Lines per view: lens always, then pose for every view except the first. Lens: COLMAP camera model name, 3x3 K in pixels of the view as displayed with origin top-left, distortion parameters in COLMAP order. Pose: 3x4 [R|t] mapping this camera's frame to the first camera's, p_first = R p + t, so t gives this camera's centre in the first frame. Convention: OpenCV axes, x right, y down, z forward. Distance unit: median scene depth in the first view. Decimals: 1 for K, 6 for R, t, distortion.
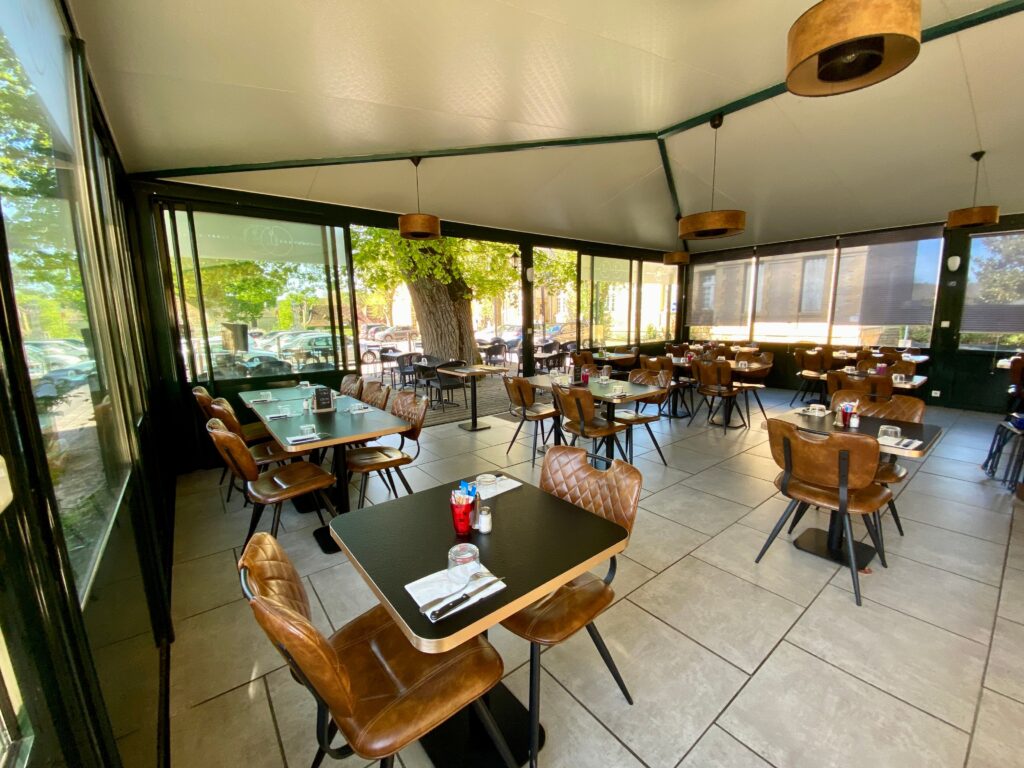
lens RADIAL K [[419.0, 0, 512.0], [0, 419.0, 384.0], [0, 0, 1]] dist [0.001340, -0.011829]
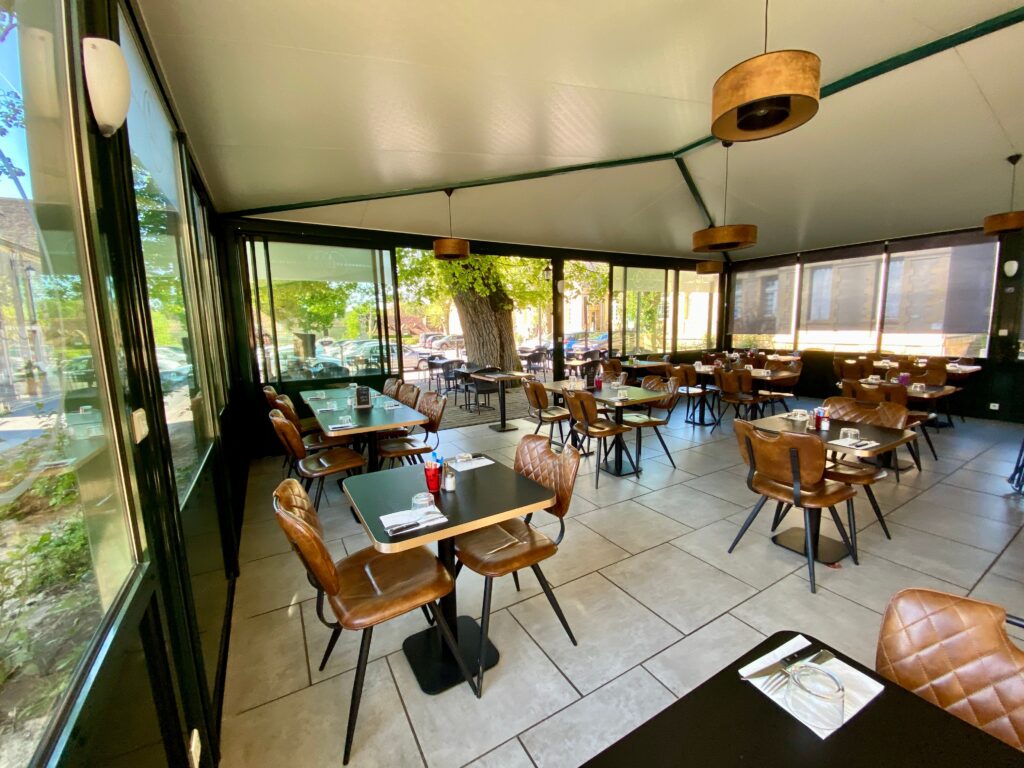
lens RADIAL K [[419.0, 0, 512.0], [0, 419.0, 384.0], [0, 0, 1]] dist [0.001340, -0.011829]
pose [[0.991076, 0.013030, -0.132659, 0.096753], [-0.015647, 0.999703, -0.018703, 0.010531], [0.132375, 0.020612, 0.990985, -0.097357]]
